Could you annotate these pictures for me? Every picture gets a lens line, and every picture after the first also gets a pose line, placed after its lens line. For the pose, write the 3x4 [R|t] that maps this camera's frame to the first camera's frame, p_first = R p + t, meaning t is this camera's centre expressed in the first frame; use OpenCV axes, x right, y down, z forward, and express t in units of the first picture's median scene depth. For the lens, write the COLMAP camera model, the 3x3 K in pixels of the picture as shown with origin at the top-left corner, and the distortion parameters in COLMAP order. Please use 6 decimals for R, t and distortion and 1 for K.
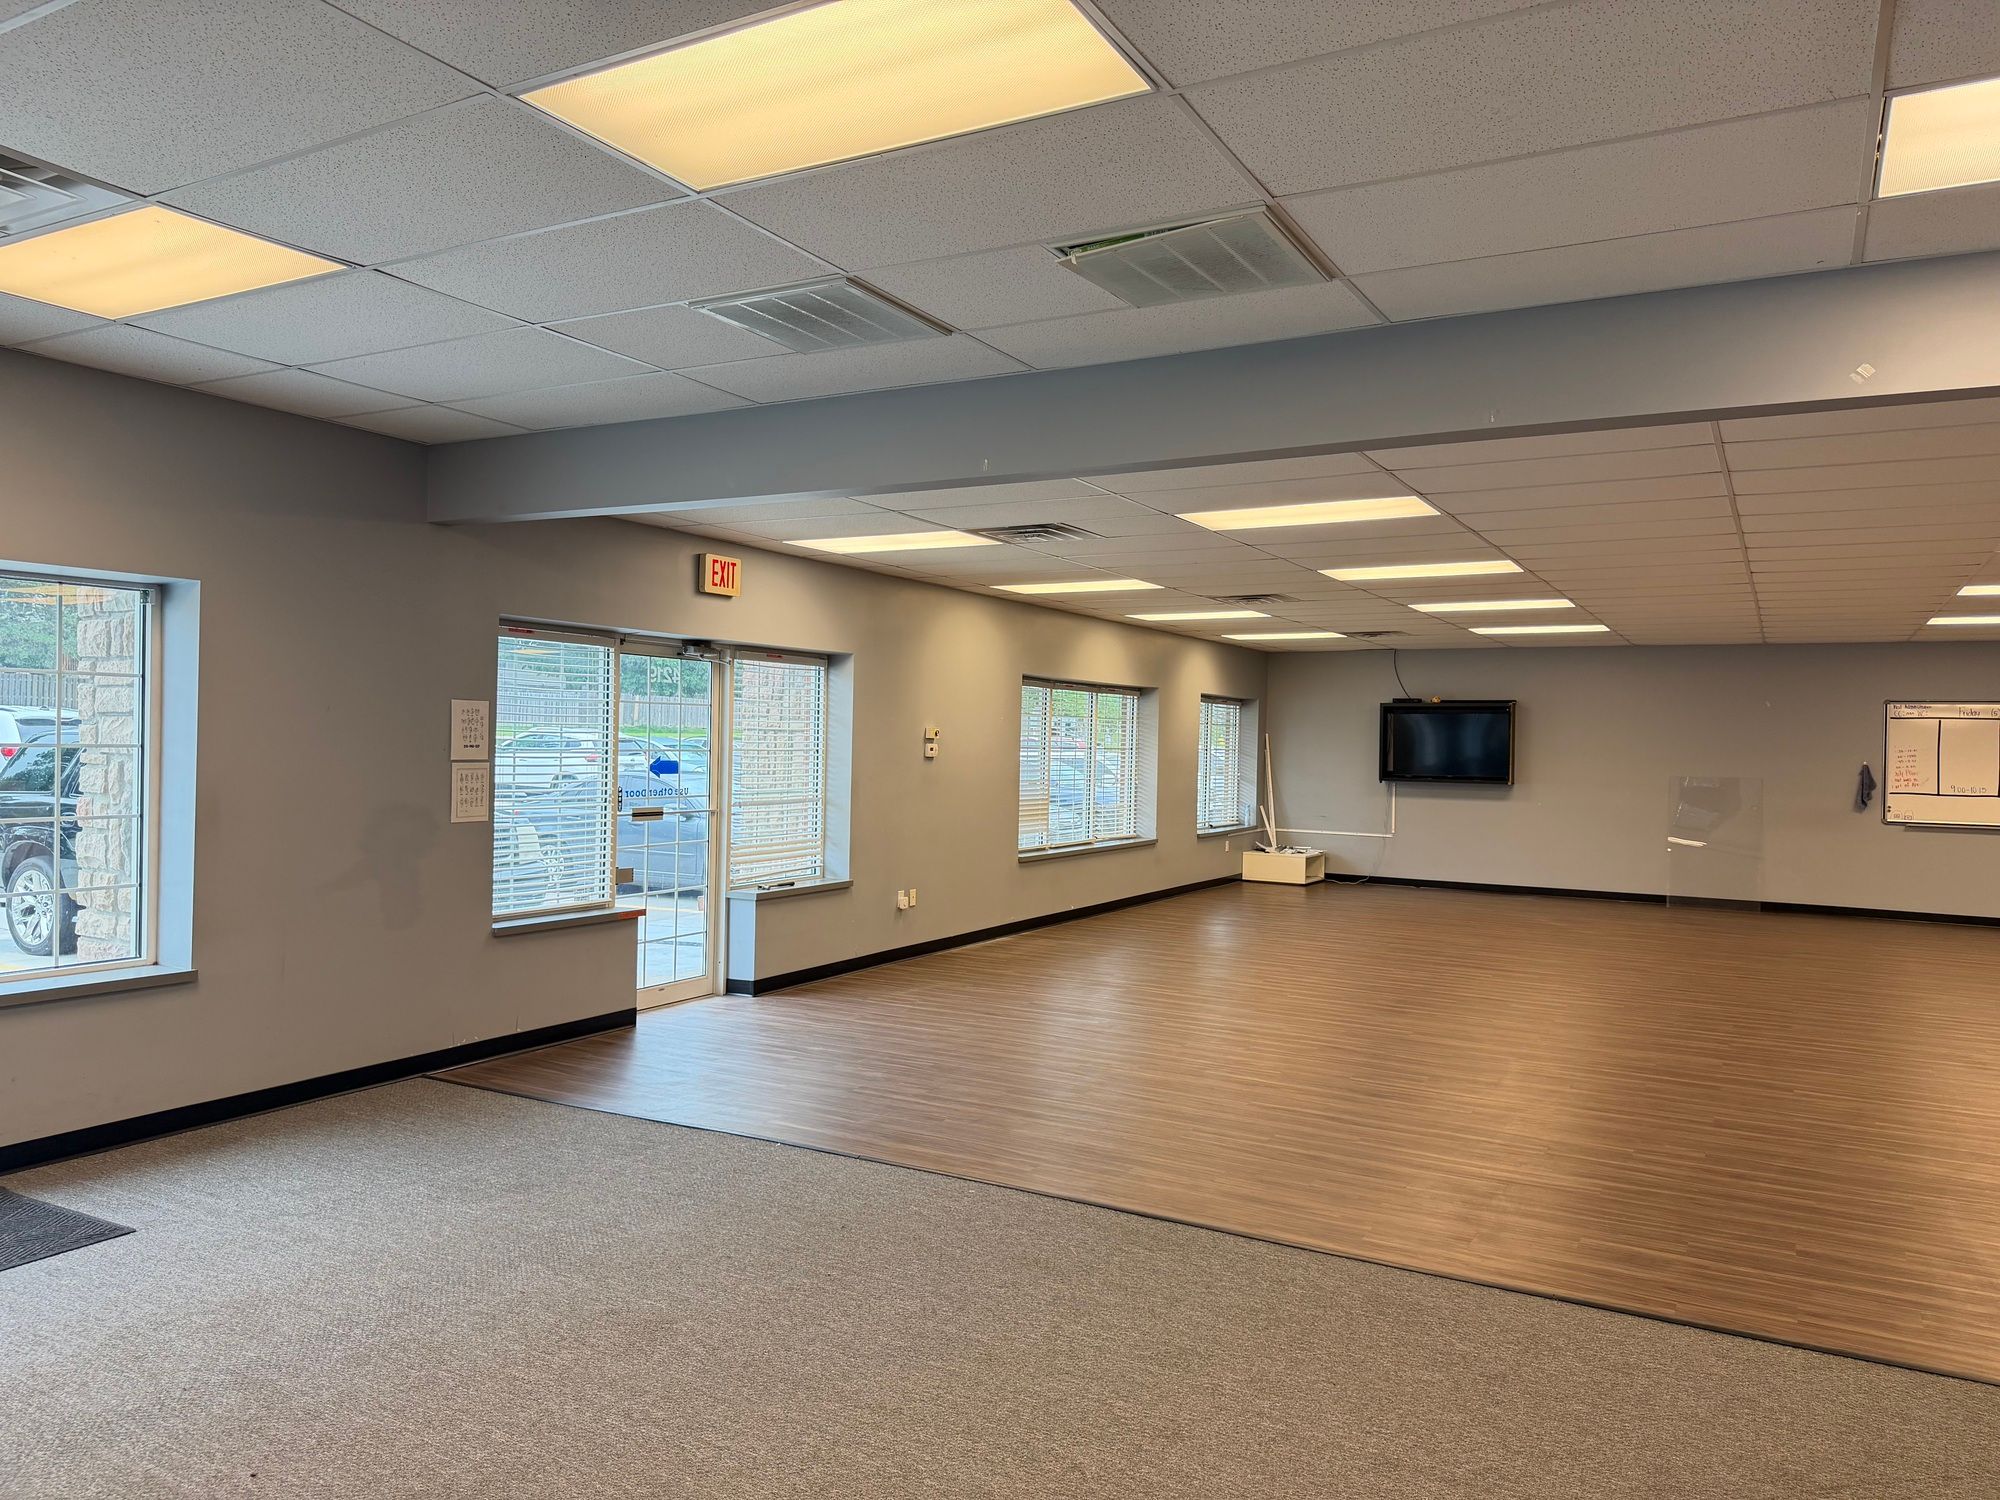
lens RADIAL K [[1401.4, 0, 1000.0], [0, 1401.4, 750.0], [0, 0, 1]] dist [-0.000272, -0.000009]
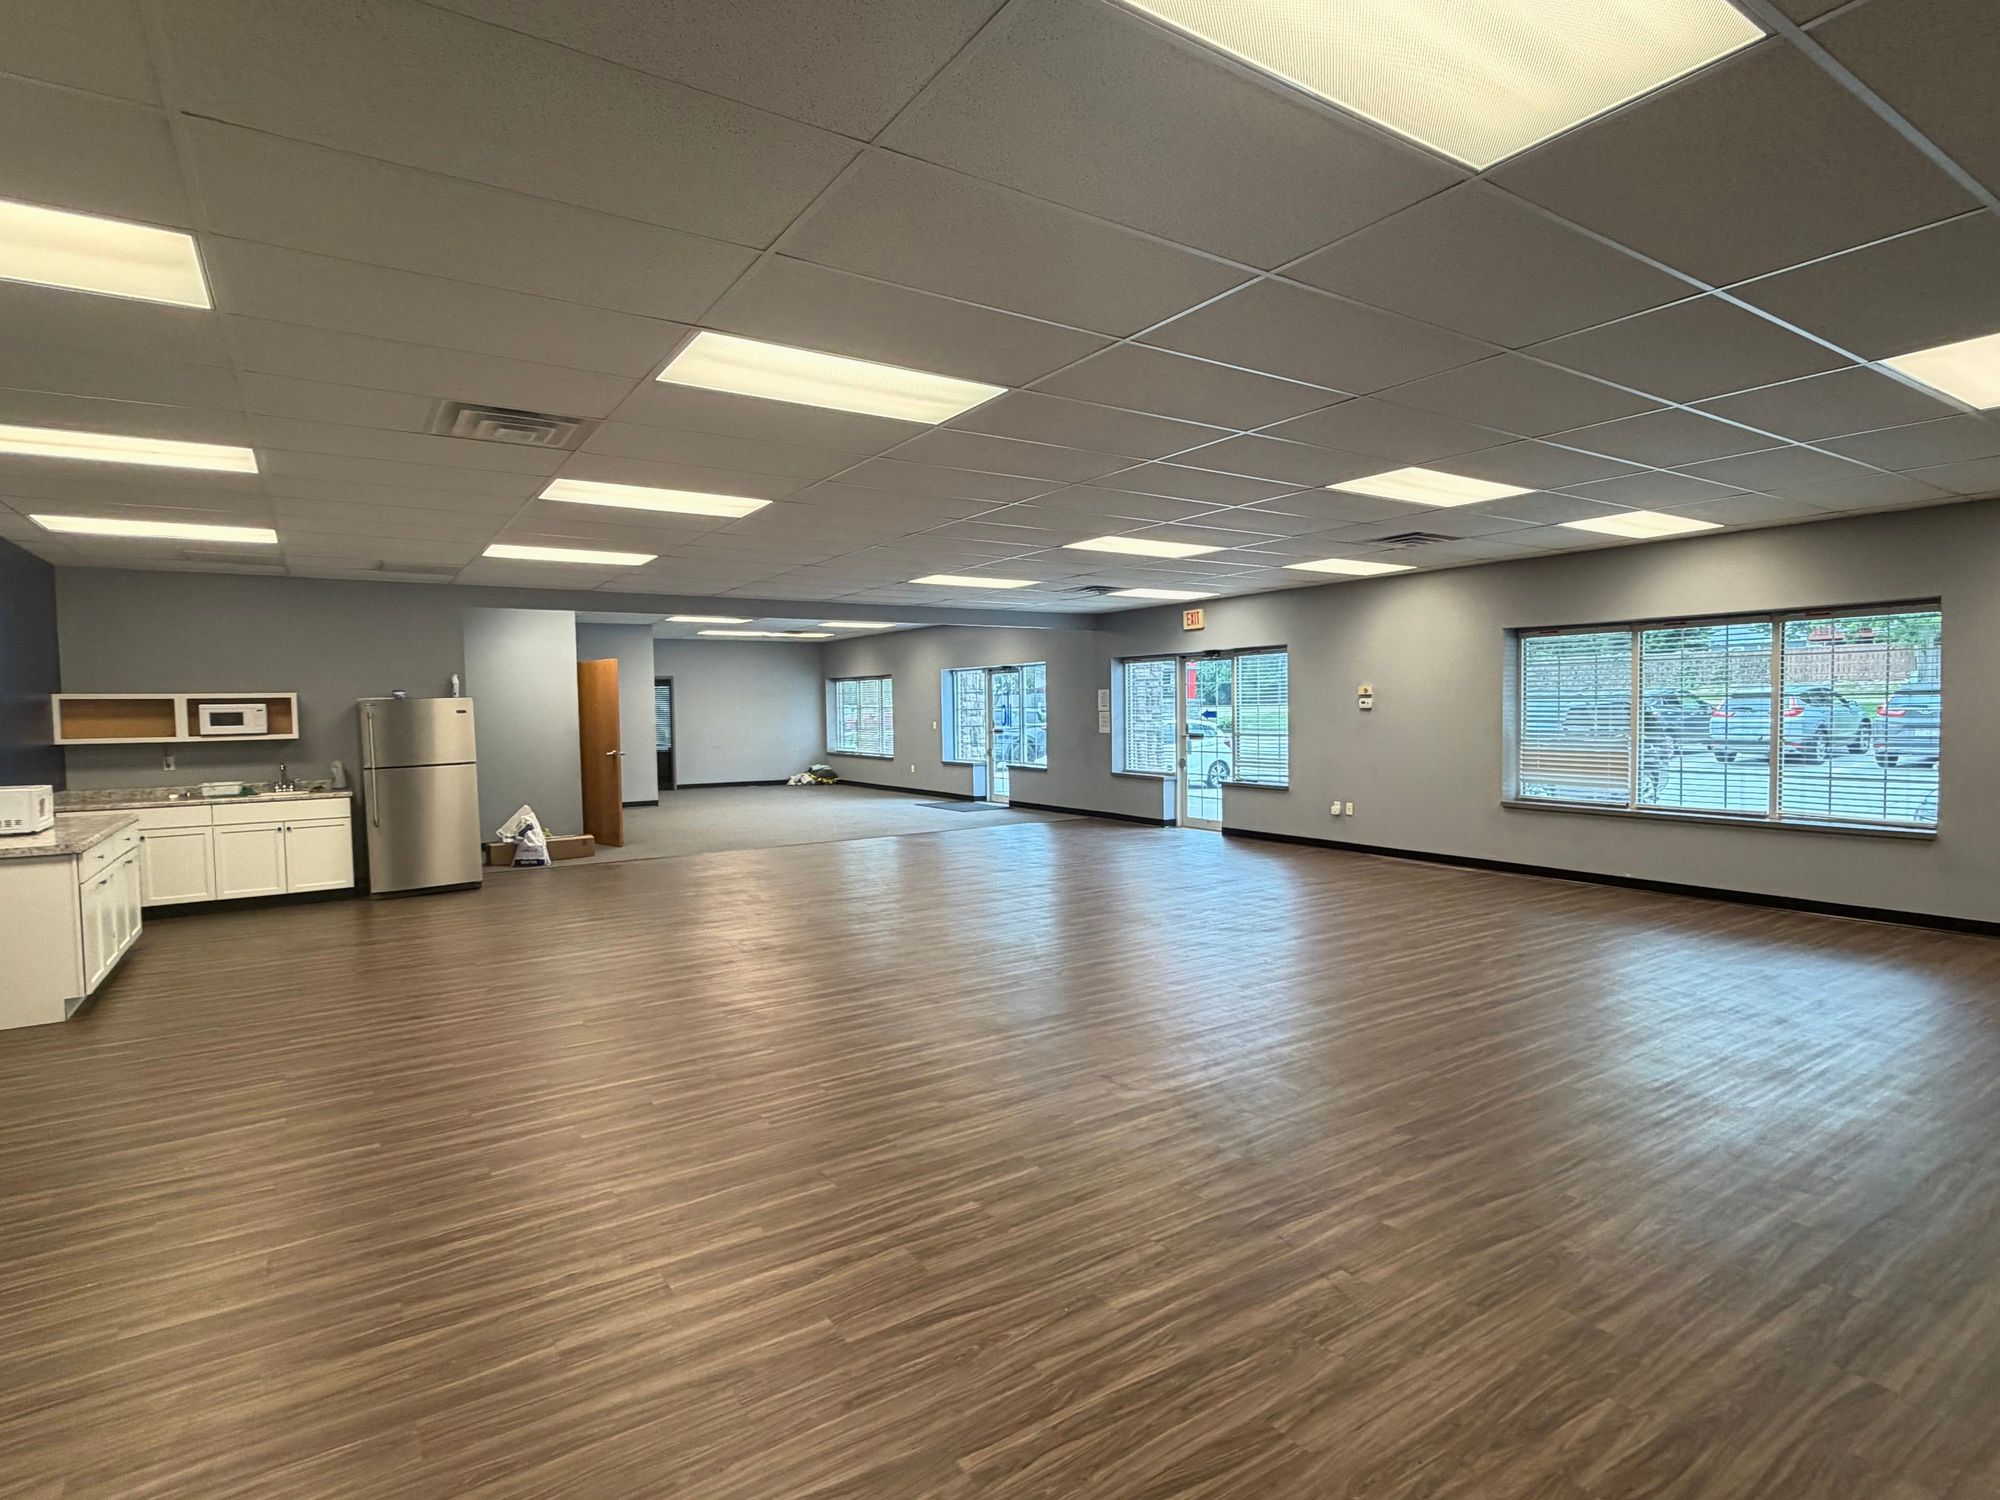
lens RADIAL K [[1018.4, 0, 1000.0], [0, 1018.4, 750.0], [0, 0, 1]] dist [0.001401, 0.000194]
pose [[-0.461195, 0.005051, -0.887284, 1.092549], [-0.023084, 0.999577, 0.017689, 0.039852], [0.886998, 0.028641, -0.460883, 1.262313]]
